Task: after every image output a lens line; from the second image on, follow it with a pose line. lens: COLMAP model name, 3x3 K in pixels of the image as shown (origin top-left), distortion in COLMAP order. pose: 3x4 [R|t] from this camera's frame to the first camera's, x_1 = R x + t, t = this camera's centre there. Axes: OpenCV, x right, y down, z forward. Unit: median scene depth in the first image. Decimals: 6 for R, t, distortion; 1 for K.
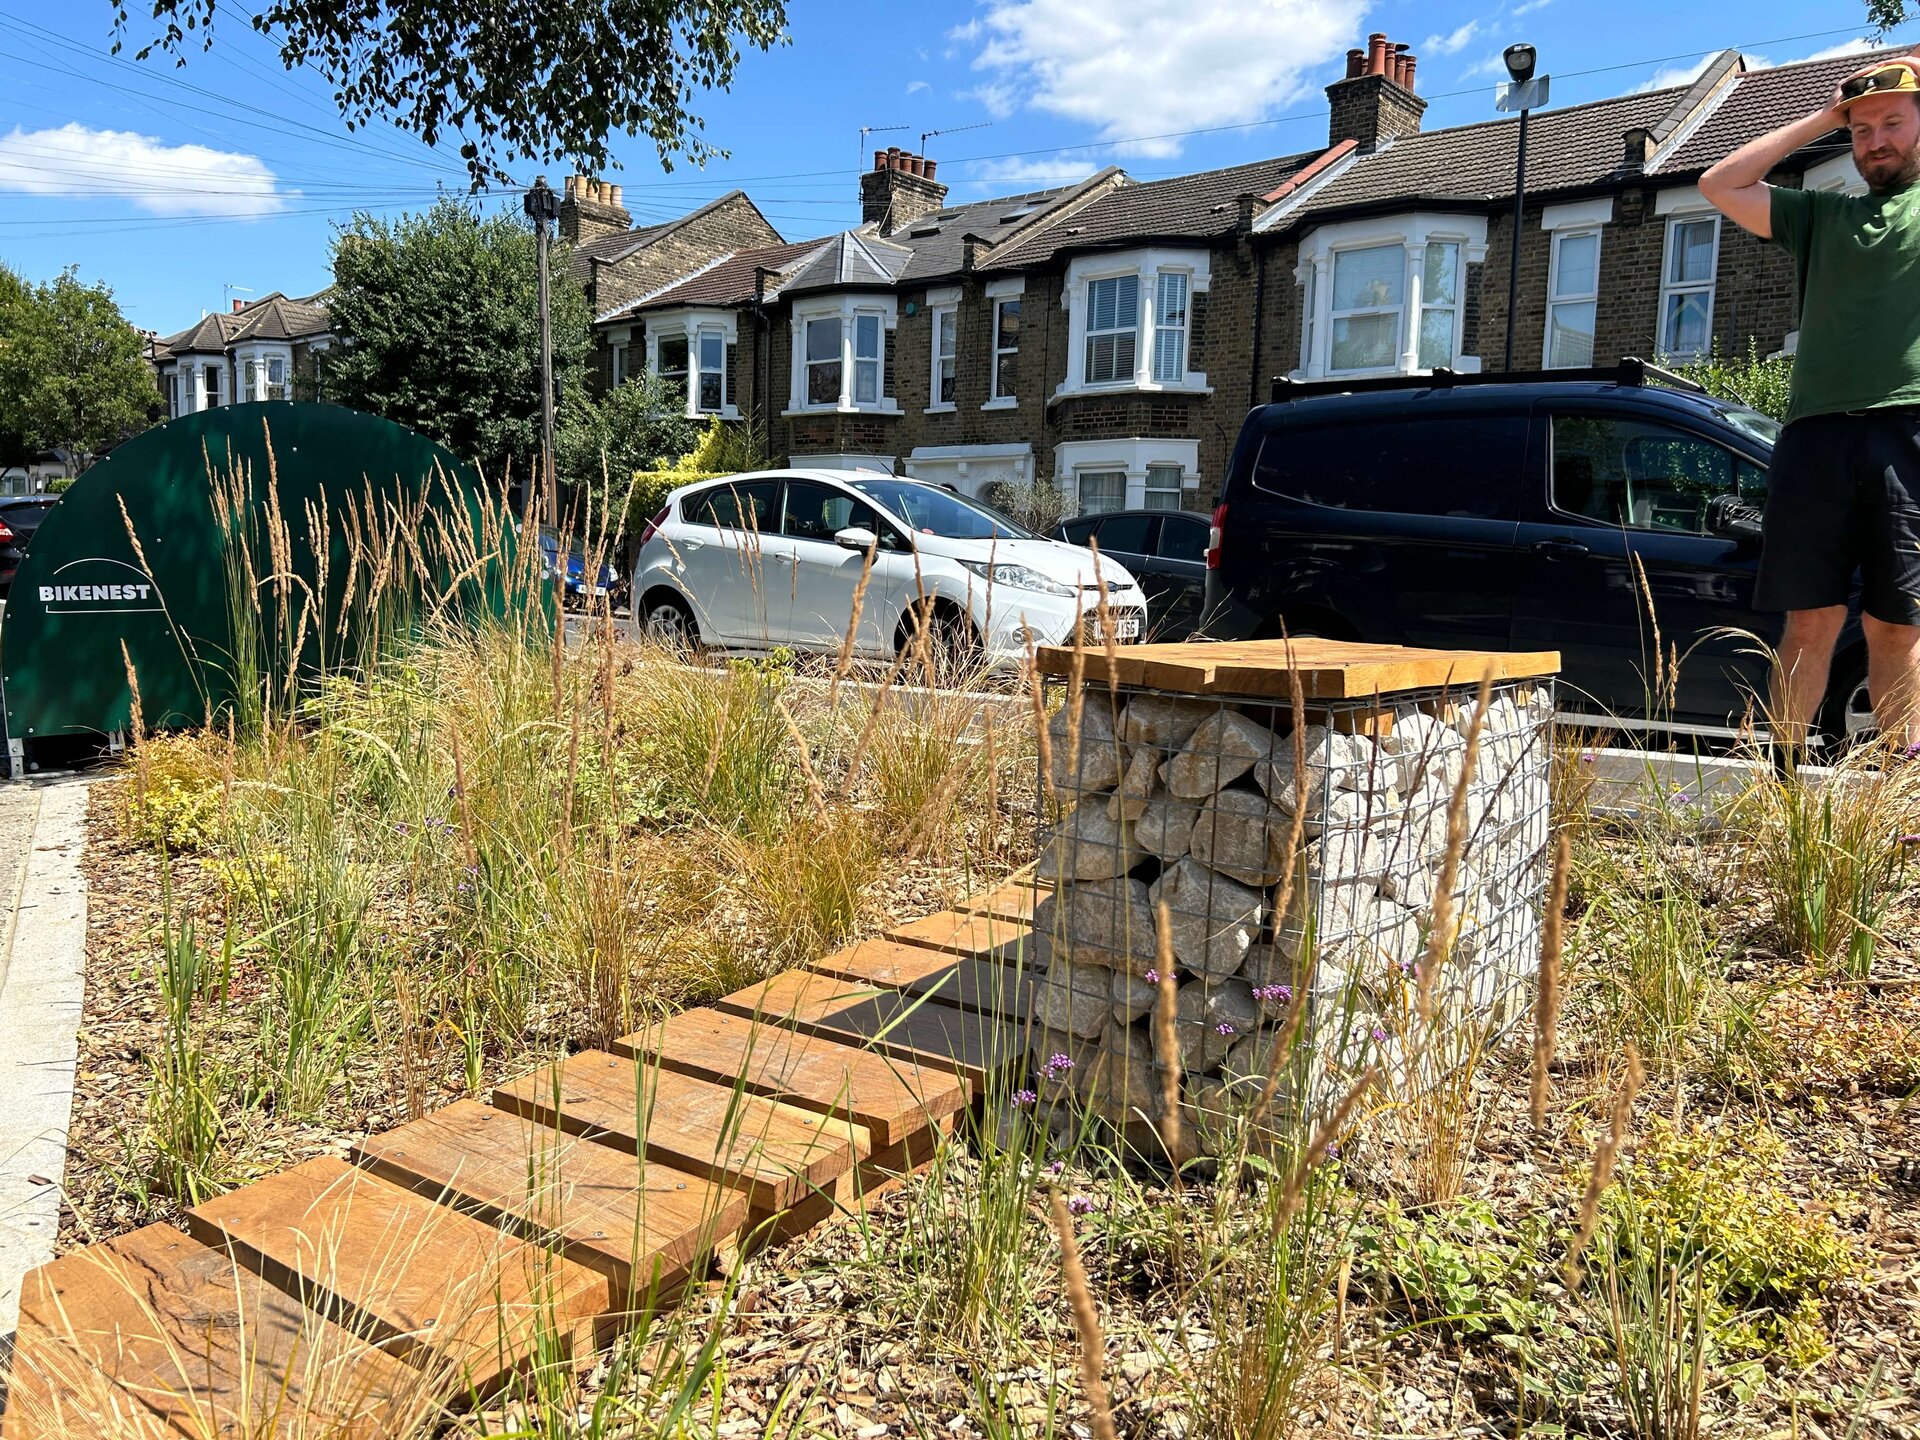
lens RADIAL K [[1466.1, 0, 889.9], [0, 1466.1, 664.4], [0, 0, 1]] dist [0.103898, -0.210014]
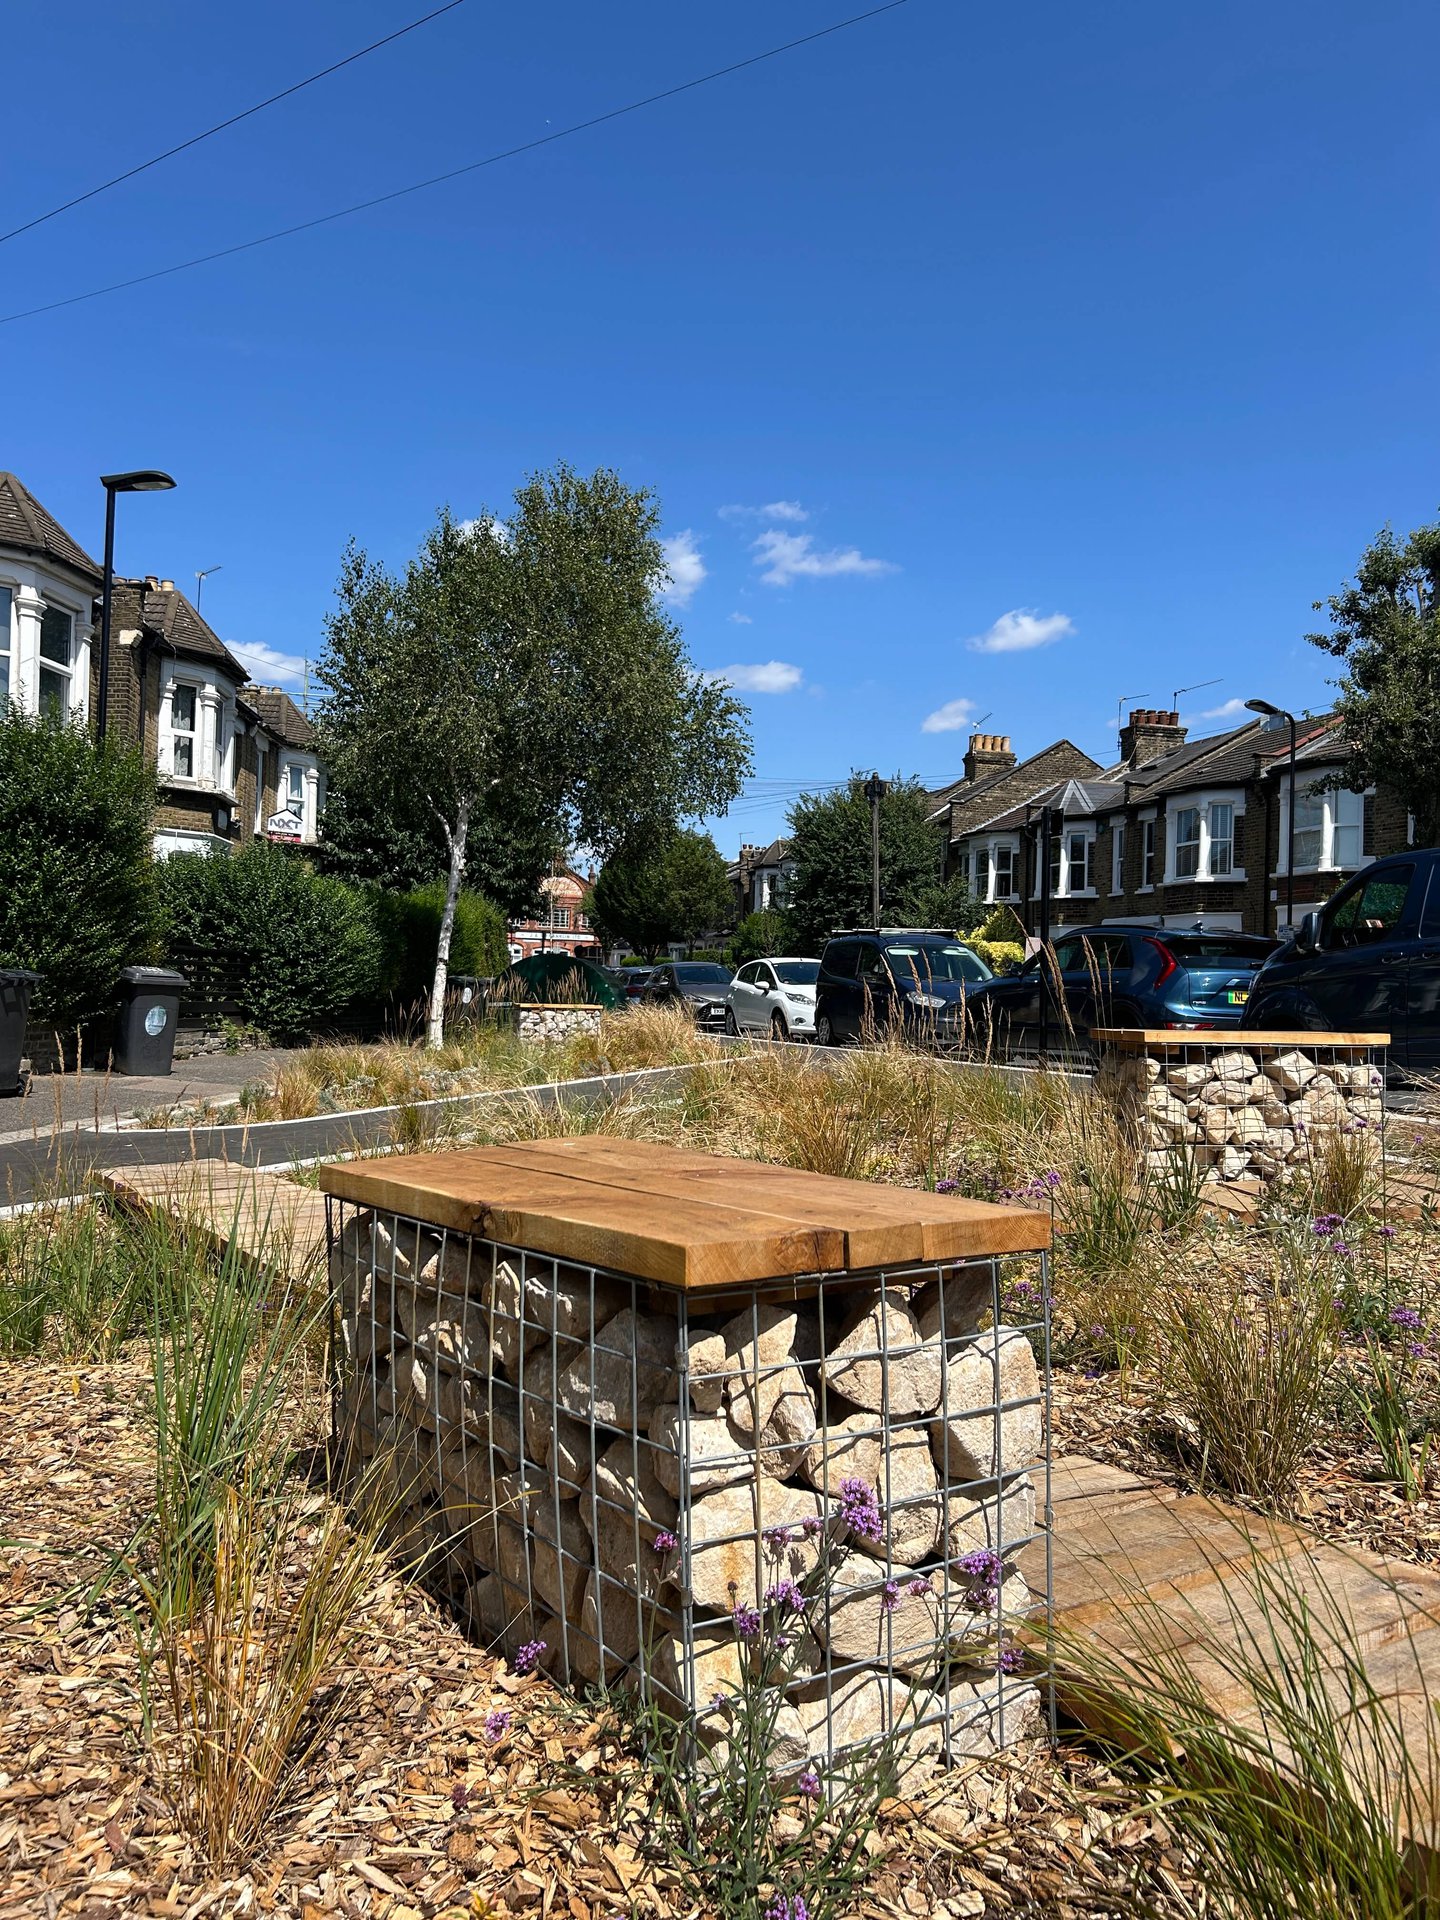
lens RADIAL K [[1449.6, 0, 712.8], [0, 1449.6, 976.1], [0, 0, 1]] dist [0.061647, -0.094778]
pose [[0.840088, -0.018597, -0.542132, 0.471249], [-0.028337, 0.996543, -0.078096, 0.036802], [0.541710, 0.080970, 0.836657, -0.442710]]
